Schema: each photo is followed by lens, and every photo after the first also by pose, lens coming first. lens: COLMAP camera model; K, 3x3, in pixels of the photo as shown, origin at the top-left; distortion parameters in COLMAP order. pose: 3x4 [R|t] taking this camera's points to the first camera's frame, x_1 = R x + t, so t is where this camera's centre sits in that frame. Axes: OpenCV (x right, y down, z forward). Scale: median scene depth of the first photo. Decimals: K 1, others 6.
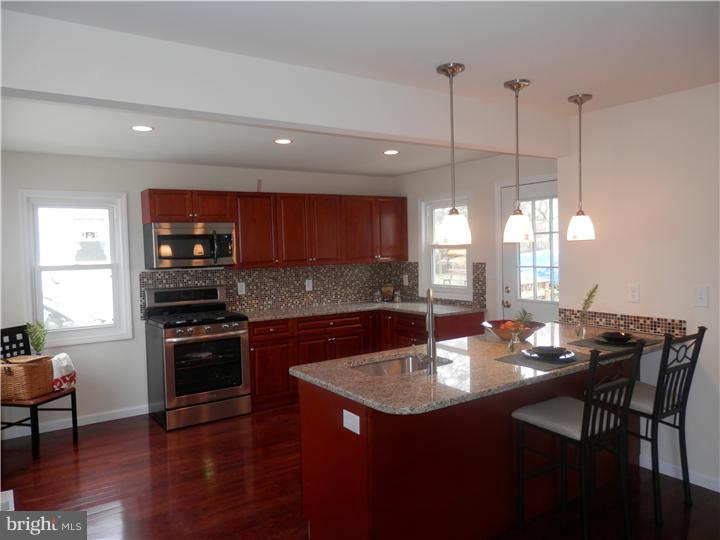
lens RADIAL K [[535.9, 0, 362.6], [0, 535.9, 267.9], [0, 0, 1]] dist [0.000905, 0.006320]
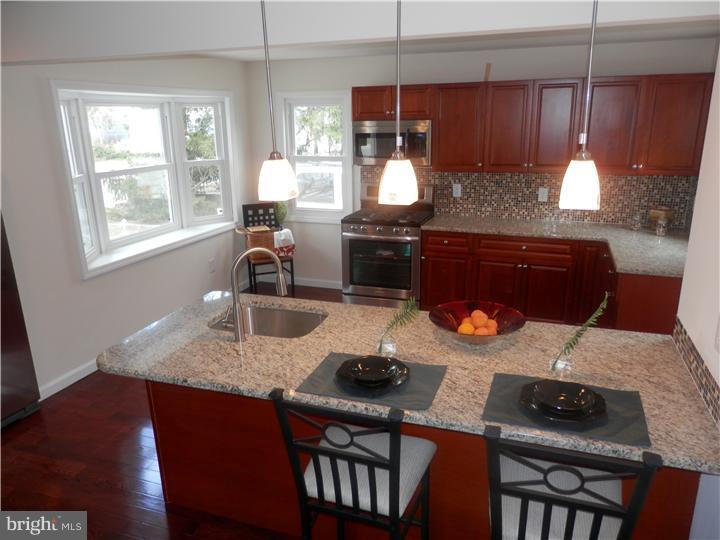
lens RADIAL K [[535.9, 0, 362.6], [0, 535.9, 267.9], [0, 0, 1]] dist [0.000905, 0.006320]
pose [[0.589024, 0.236700, -0.772673, 0.439423], [-0.030906, 0.962041, 0.271150, -0.081595], [0.807524, -0.135834, 0.573981, 0.322512]]
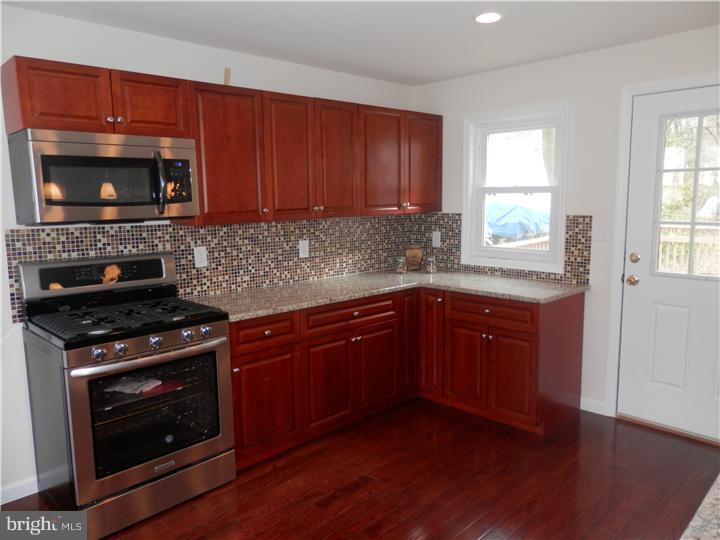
lens RADIAL K [[535.9, 0, 362.6], [0, 535.9, 267.9], [0, 0, 1]] dist [0.000905, 0.006320]
pose [[0.984500, -0.010797, 0.175054, -0.158183], [-0.006088, 0.995398, 0.095629, -0.006948], [-0.175281, -0.095212, 0.979904, 0.403155]]
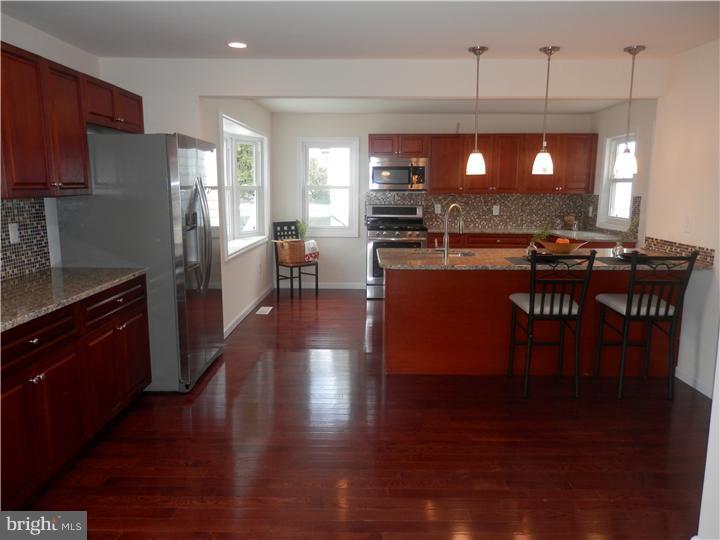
lens RADIAL K [[535.9, 0, 362.6], [0, 535.9, 267.9], [0, 0, 1]] dist [0.000905, 0.006320]
pose [[0.817902, 0.117084, -0.563318, 0.389064], [-0.048222, 0.989580, 0.135666, 0.012644], [0.573333, -0.083797, 0.815026, -0.191490]]
